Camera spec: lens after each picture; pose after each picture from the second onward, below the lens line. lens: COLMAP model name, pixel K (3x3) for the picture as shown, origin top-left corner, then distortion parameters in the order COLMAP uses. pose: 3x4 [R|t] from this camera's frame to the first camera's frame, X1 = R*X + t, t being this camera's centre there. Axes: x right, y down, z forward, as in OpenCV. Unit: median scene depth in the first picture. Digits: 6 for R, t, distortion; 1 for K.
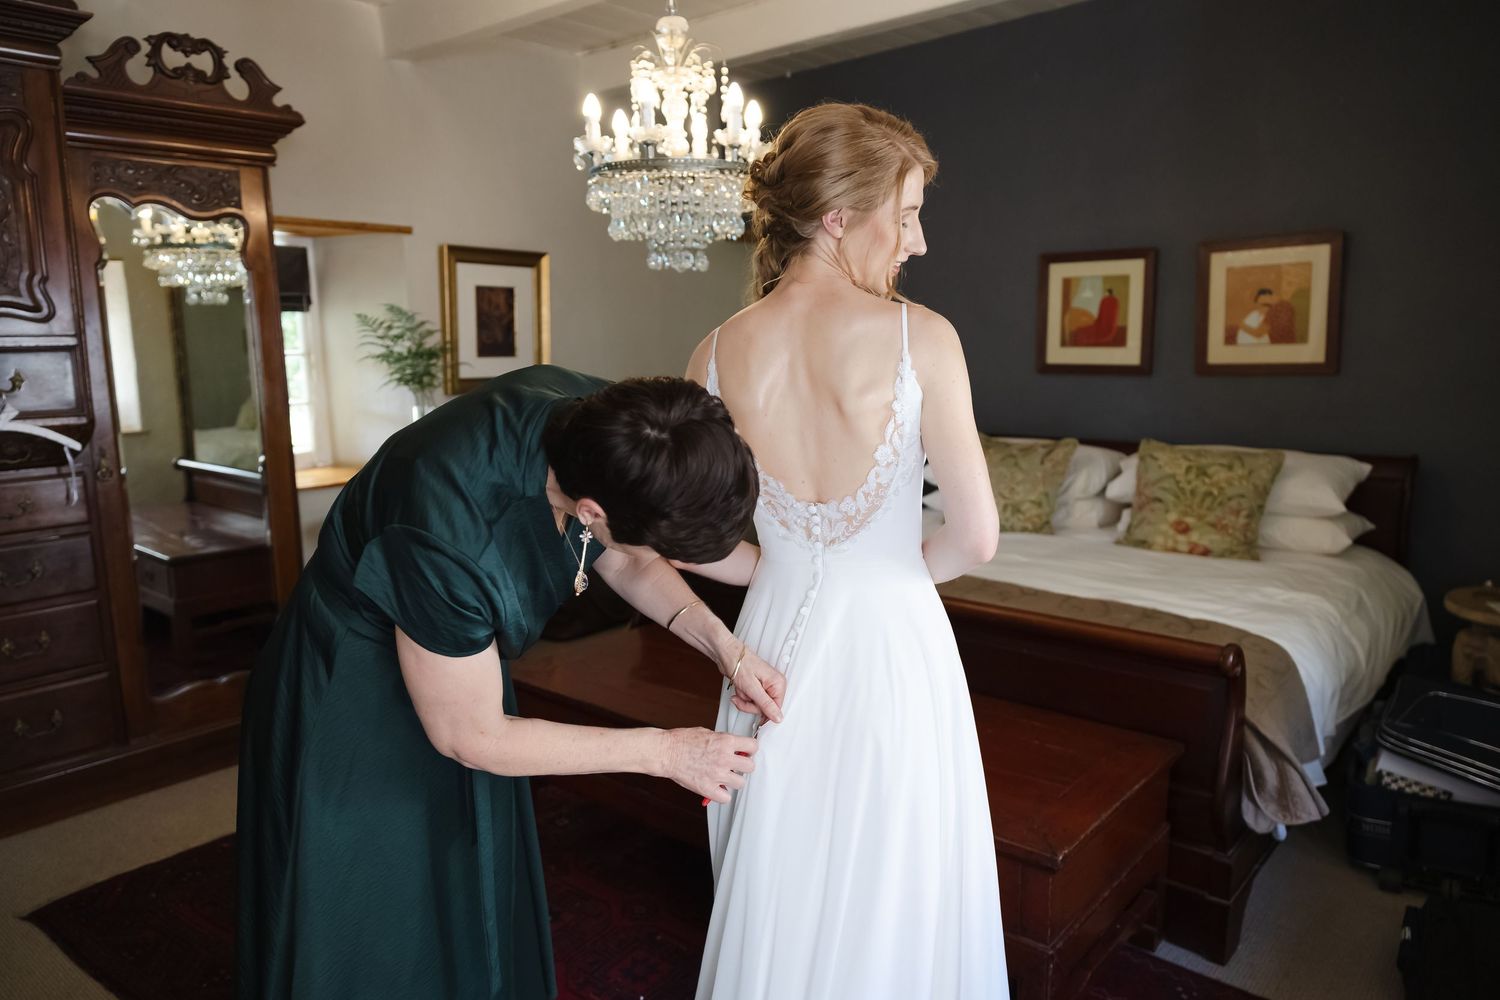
lens RADIAL K [[1037.4, 0, 760.1], [0, 1037.4, 503.0], [0, 0, 1]] dist [0.018152, -0.007424]
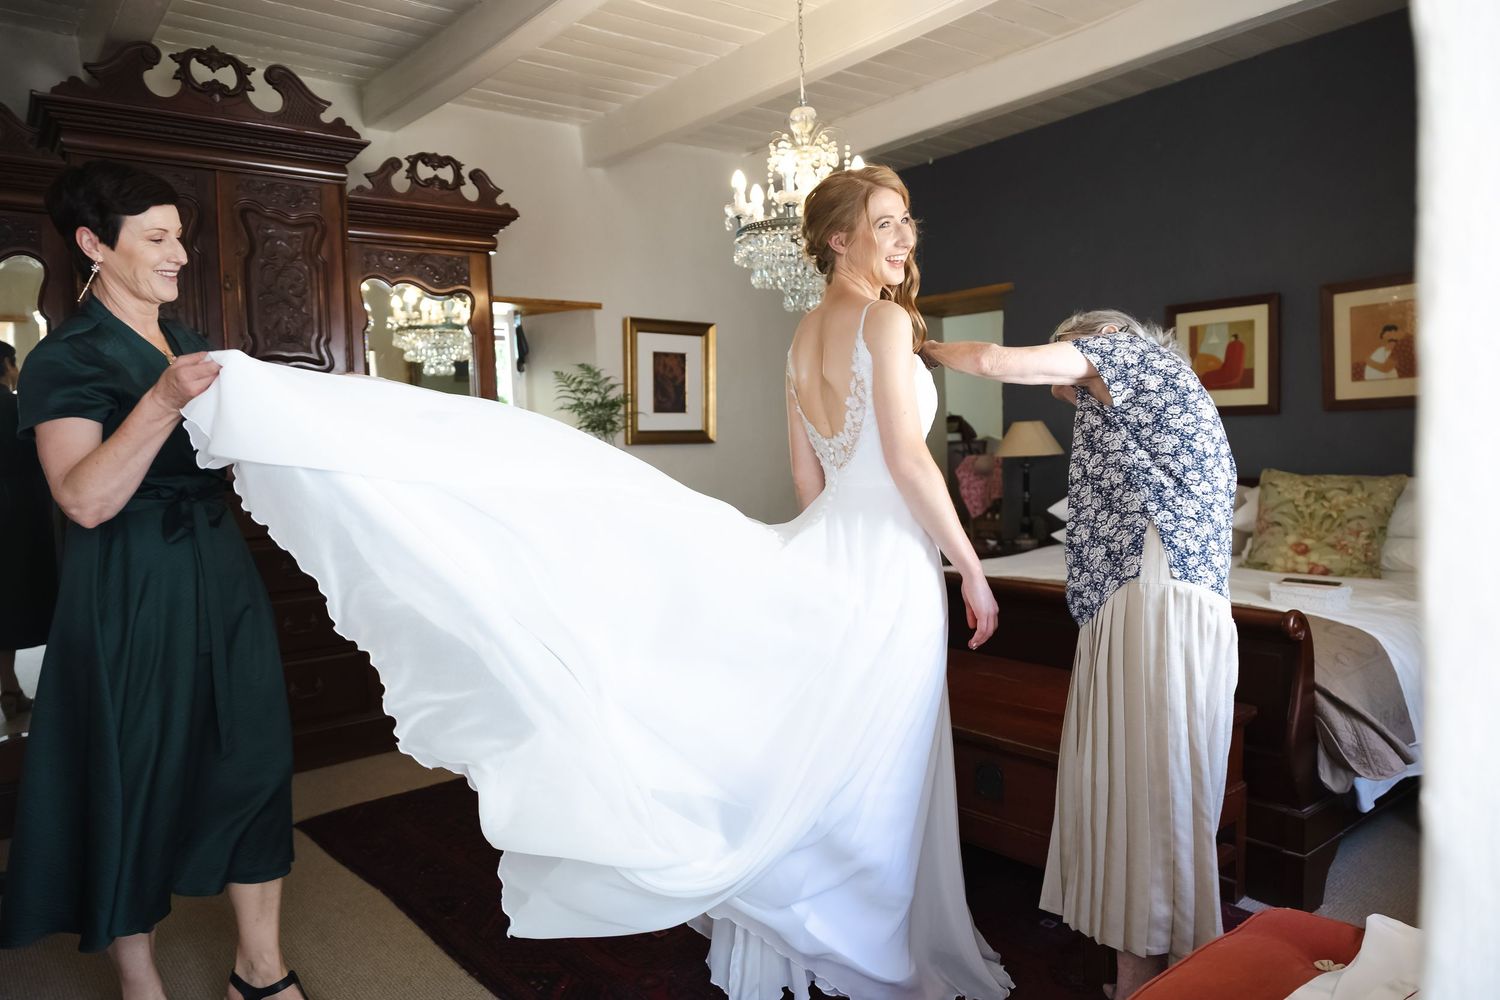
lens RADIAL K [[1019.8, 0, 749.3], [0, 1019.8, 504.1], [0, 0, 1]] dist [0.014611, 0.000139]
pose [[0.983041, -0.005274, -0.183312, 0.051183], [-0.010939, 0.996120, -0.087321, 0.074269], [0.183062, 0.087846, 0.979169, -0.106395]]
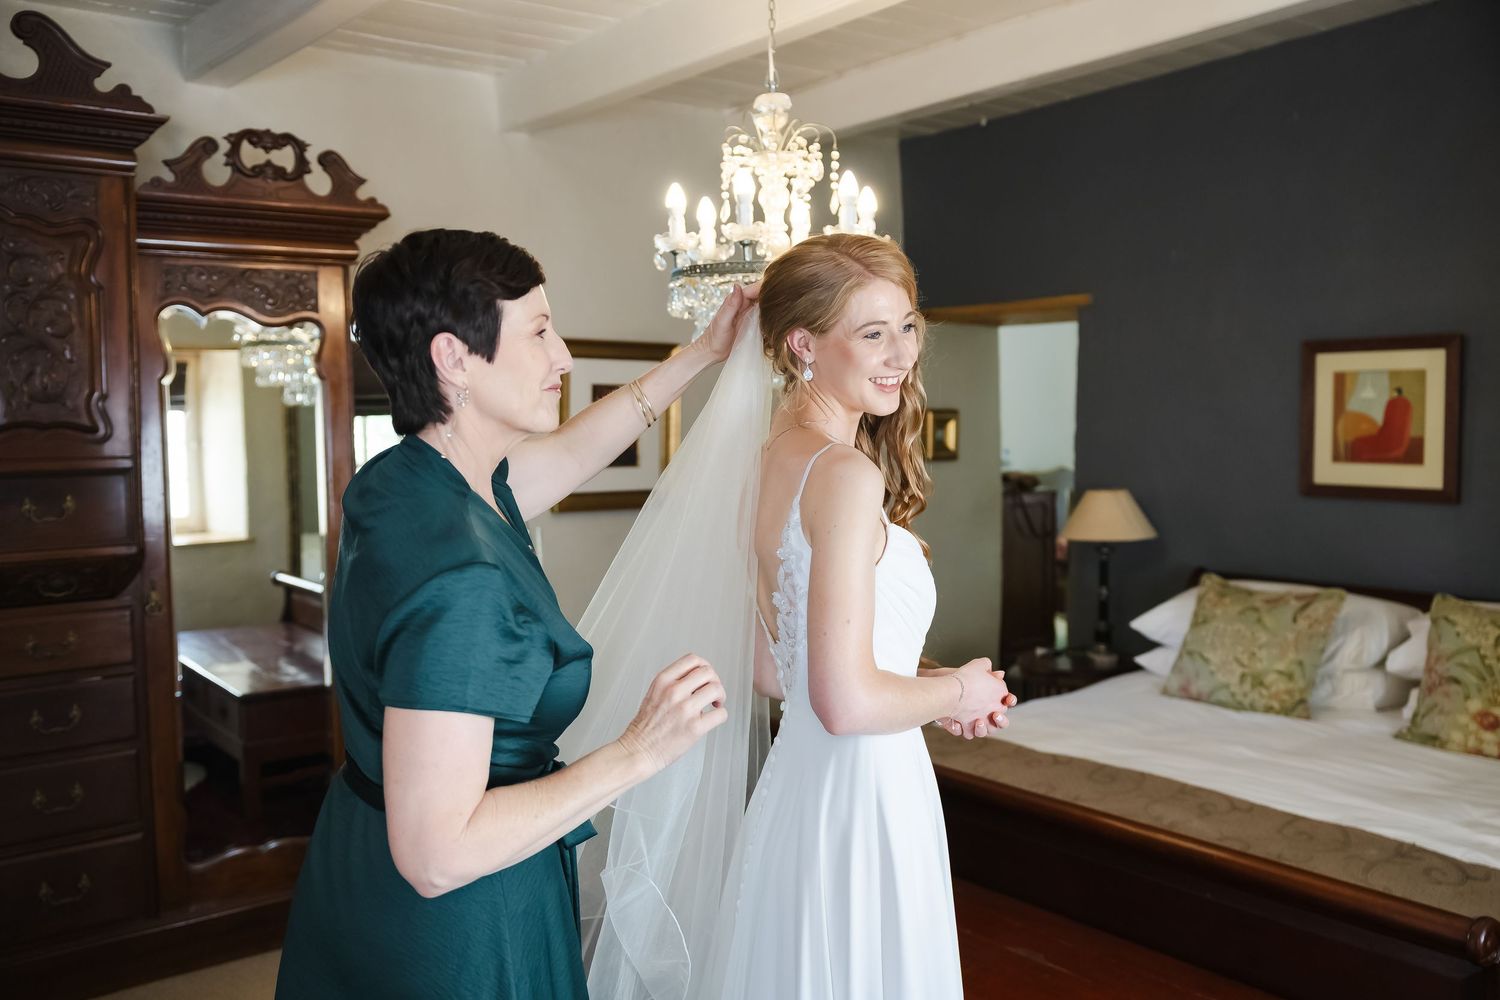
lens RADIAL K [[1299.0, 0, 750.0], [0, 1299.0, 500.0], [0, 0, 1]] dist [0.006004, 0.016103]
pose [[0.980213, 0.015135, -0.197367, 0.078431], [-0.033103, 0.995565, -0.088058, -0.032710], [0.195159, 0.092849, 0.976367, 0.000038]]
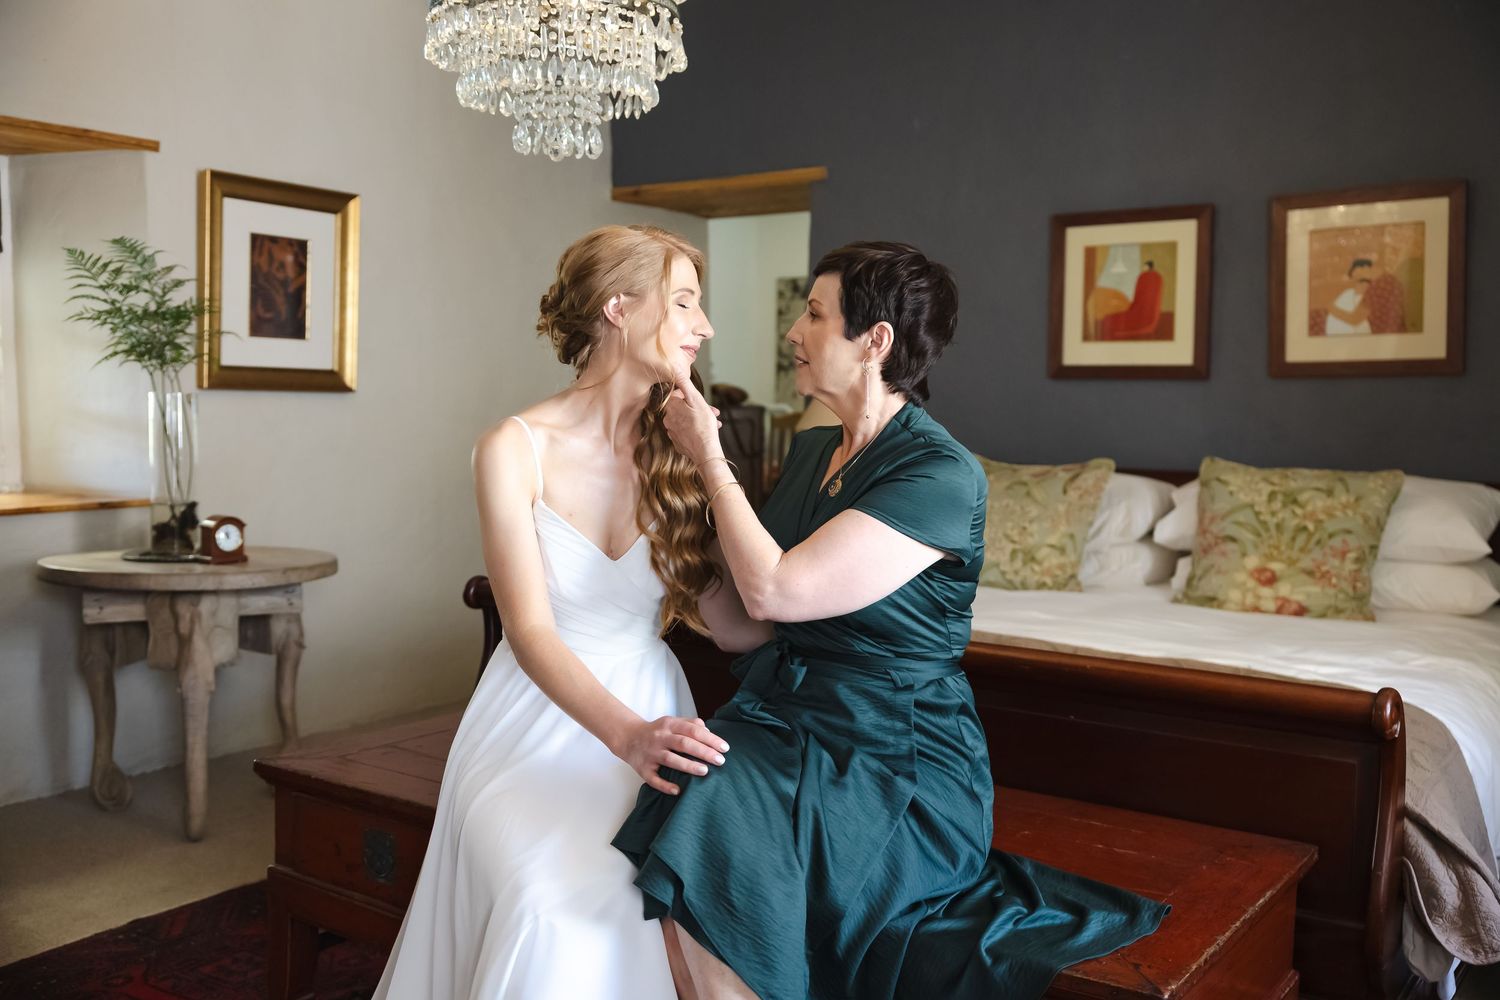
lens RADIAL K [[1416.6, 0, 750.0], [0, 1416.6, 500.0], [0, 0, 1]] dist [0.011141, 0.005825]
pose [[0.997077, 0.014113, 0.075086, -0.014772], [-0.007495, 0.996119, -0.087698, 0.058486], [-0.076032, 0.086879, 0.993313, 0.069521]]
